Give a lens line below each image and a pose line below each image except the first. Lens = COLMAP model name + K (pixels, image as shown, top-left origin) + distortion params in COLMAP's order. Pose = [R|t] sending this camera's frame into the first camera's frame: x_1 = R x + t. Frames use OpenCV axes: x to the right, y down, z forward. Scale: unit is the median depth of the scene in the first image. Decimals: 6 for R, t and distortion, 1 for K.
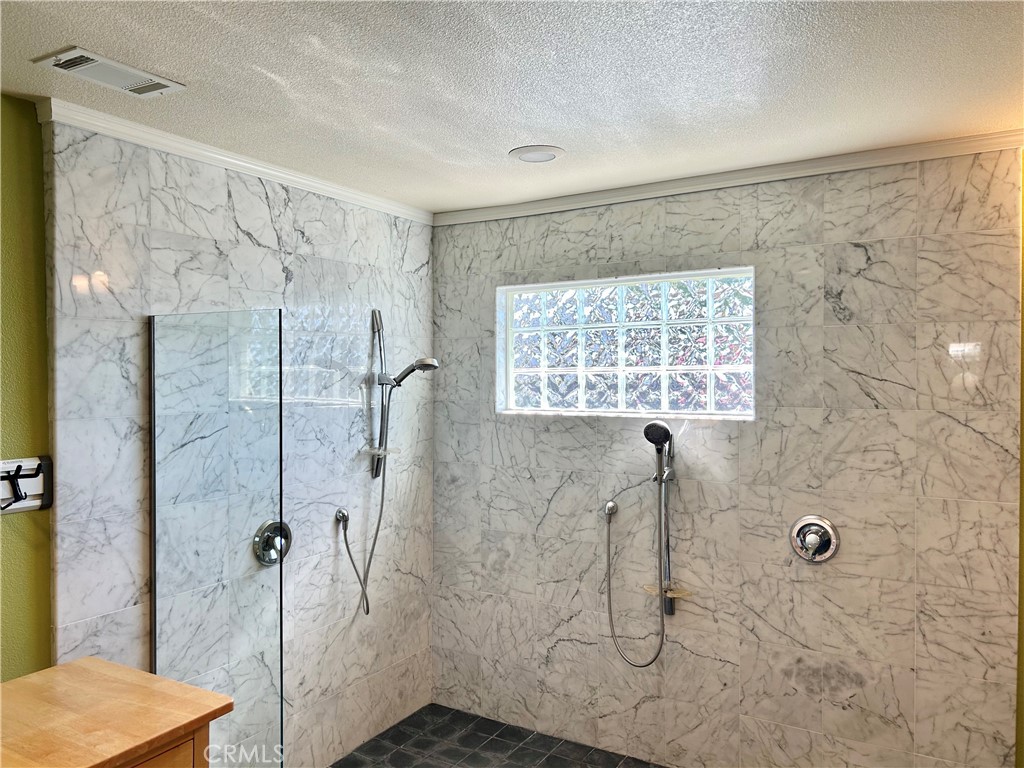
lens RADIAL K [[761.7, 0, 508.2], [0, 761.7, 381.6], [0, 0, 1]] dist [0.052358, -0.071290]
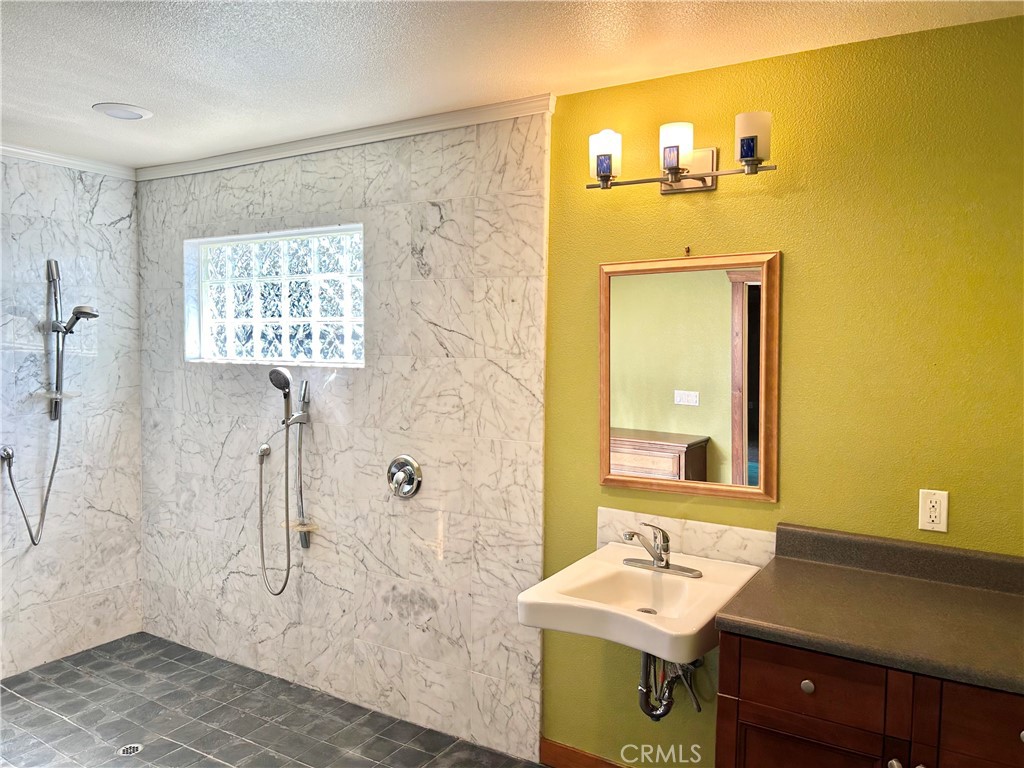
lens RADIAL K [[761.7, 0, 516.7], [0, 761.7, 379.8], [0, 0, 1]] dist [0.052358, -0.071290]
pose [[0.999913, 0.013017, -0.001966, 0.566645], [-0.012918, 0.998947, 0.044023, 0.018389], [0.002537, -0.043994, 0.999029, -0.074009]]
